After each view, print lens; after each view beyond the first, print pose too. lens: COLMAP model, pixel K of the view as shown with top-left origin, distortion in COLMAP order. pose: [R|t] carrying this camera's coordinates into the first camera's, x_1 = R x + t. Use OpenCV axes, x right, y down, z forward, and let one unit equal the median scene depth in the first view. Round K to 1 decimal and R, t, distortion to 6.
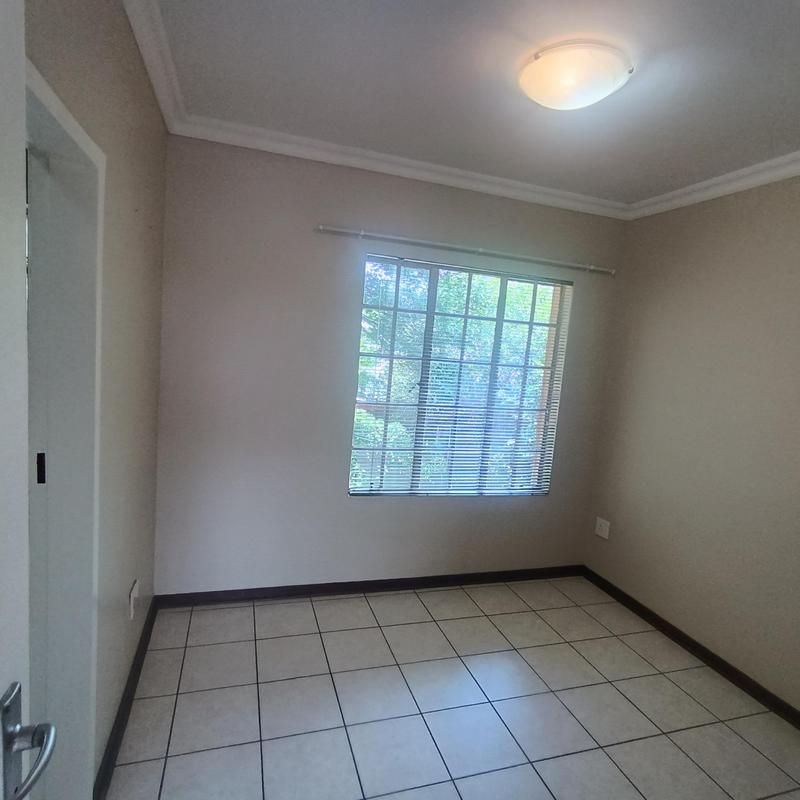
lens RADIAL K [[495.9, 0, 402.8], [0, 495.9, 404.8], [0, 0, 1]] dist [-0.004133, 0.005980]
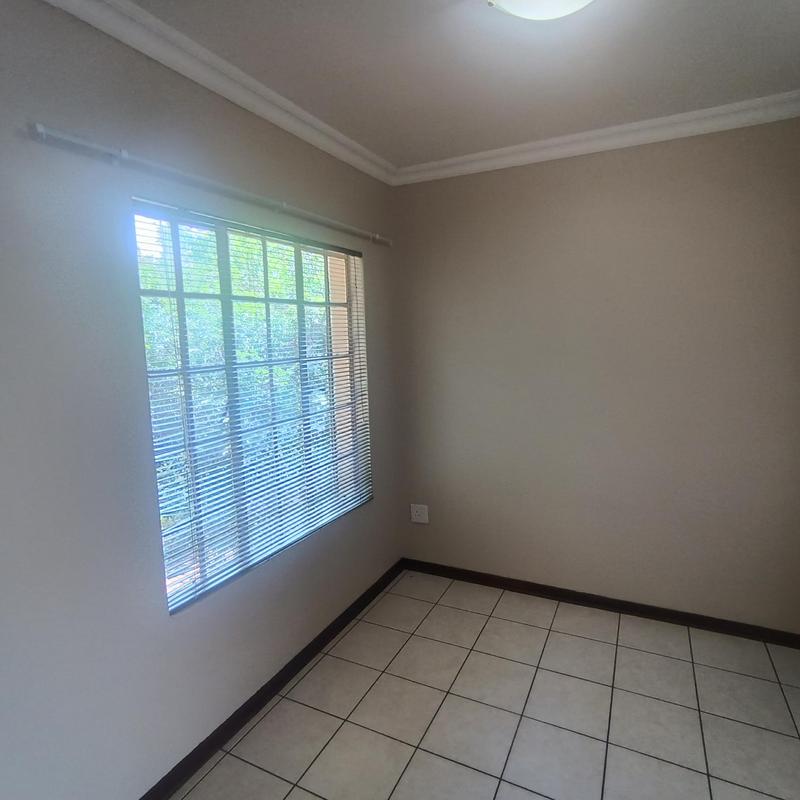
lens RADIAL K [[495.9, 0, 399.8], [0, 495.9, 396.1], [0, 0, 1]] dist [-0.004133, 0.005980]
pose [[0.668900, -0.191147, 0.718356, -0.273069], [0.149546, 0.981219, 0.121843, -0.098973], [-0.728155, 0.025927, 0.684922, 0.370232]]
